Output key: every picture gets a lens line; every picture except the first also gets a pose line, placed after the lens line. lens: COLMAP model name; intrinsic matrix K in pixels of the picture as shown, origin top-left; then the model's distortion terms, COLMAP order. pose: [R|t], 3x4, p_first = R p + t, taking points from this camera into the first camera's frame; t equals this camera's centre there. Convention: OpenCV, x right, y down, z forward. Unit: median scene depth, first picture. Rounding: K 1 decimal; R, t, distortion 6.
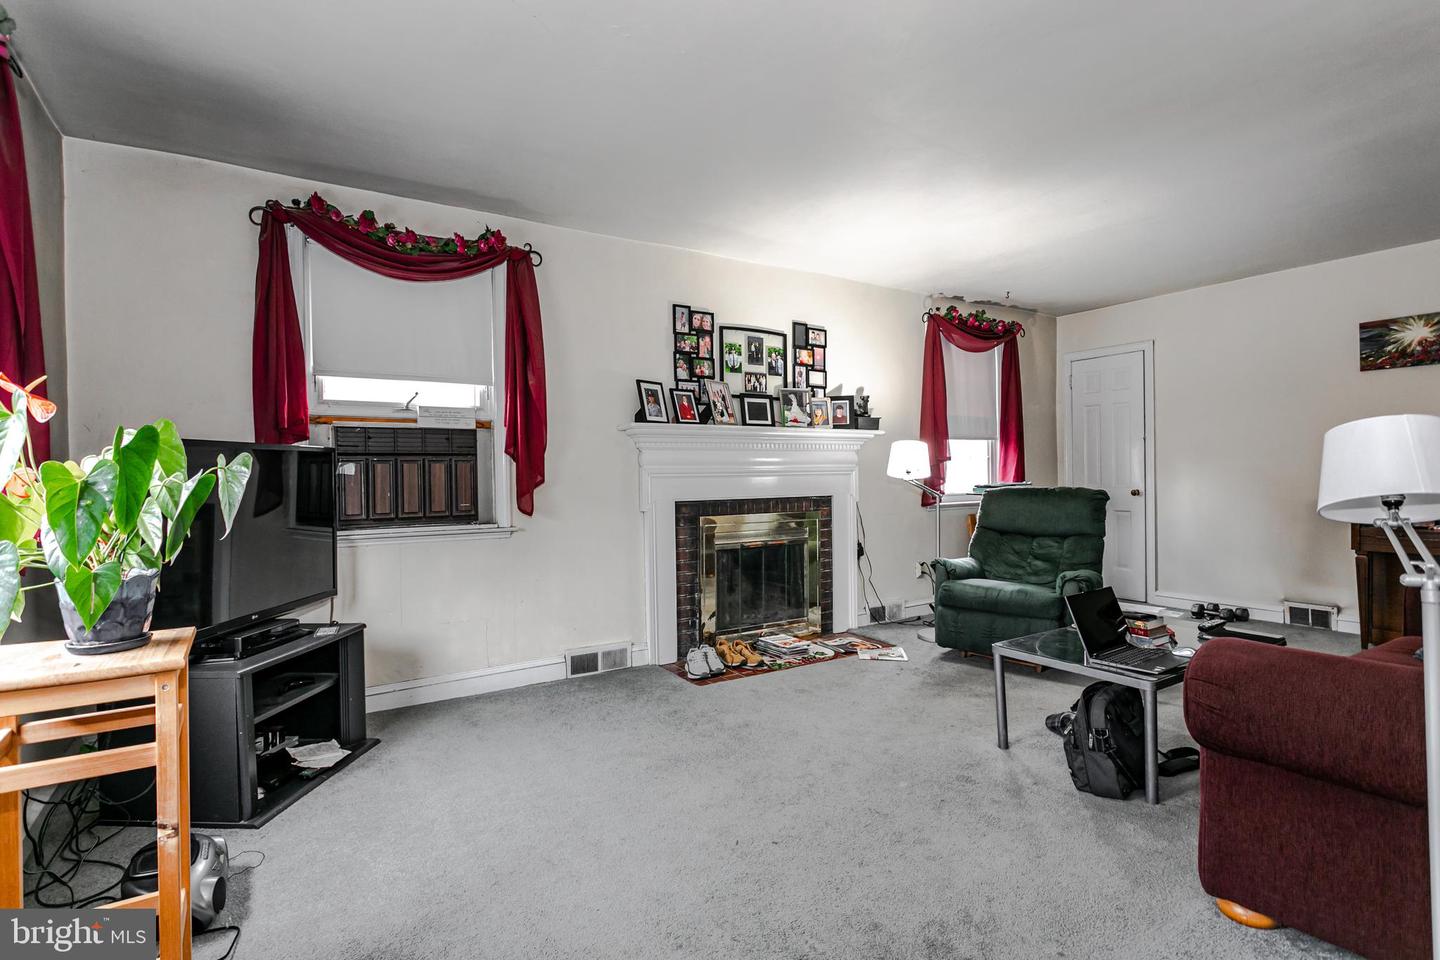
lens RADIAL K [[706.8, 0, 720.0], [0, 706.8, 480.0], [0, 0, 1]] dist [0.002302, 0.000111]
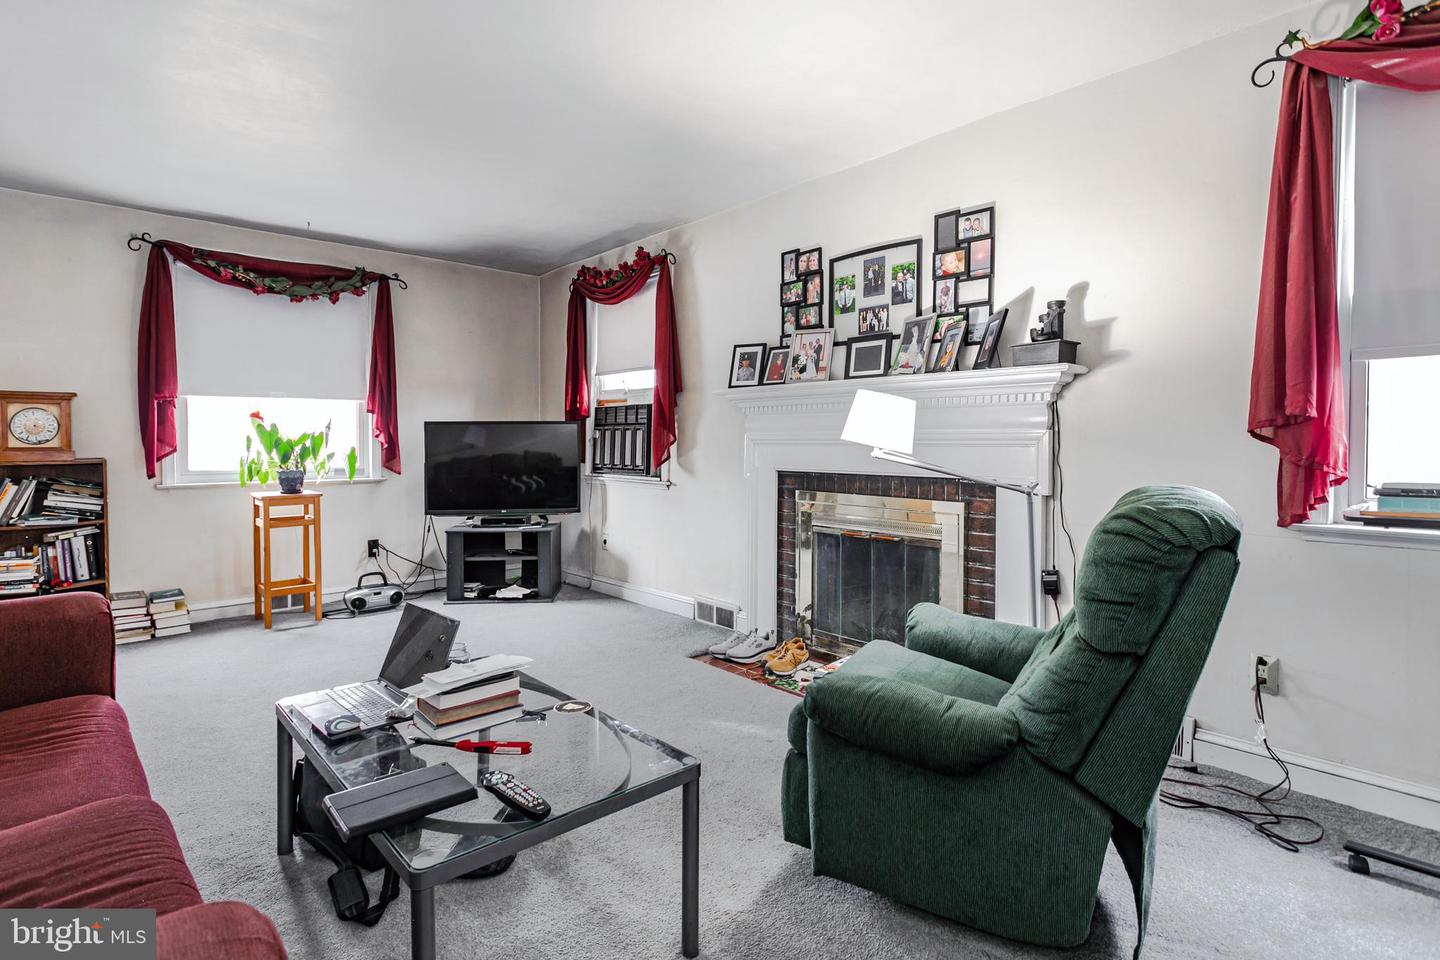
lens RADIAL K [[714.7, 0, 719.0], [0, 714.7, 448.8], [0, 0, 1]] dist [-0.001821, -0.000027]
pose [[0.170275, 0.026762, -0.985033, 0.778435], [-0.008973, 0.999632, 0.025607, -0.019422], [0.985356, 0.004479, 0.170453, 0.717937]]
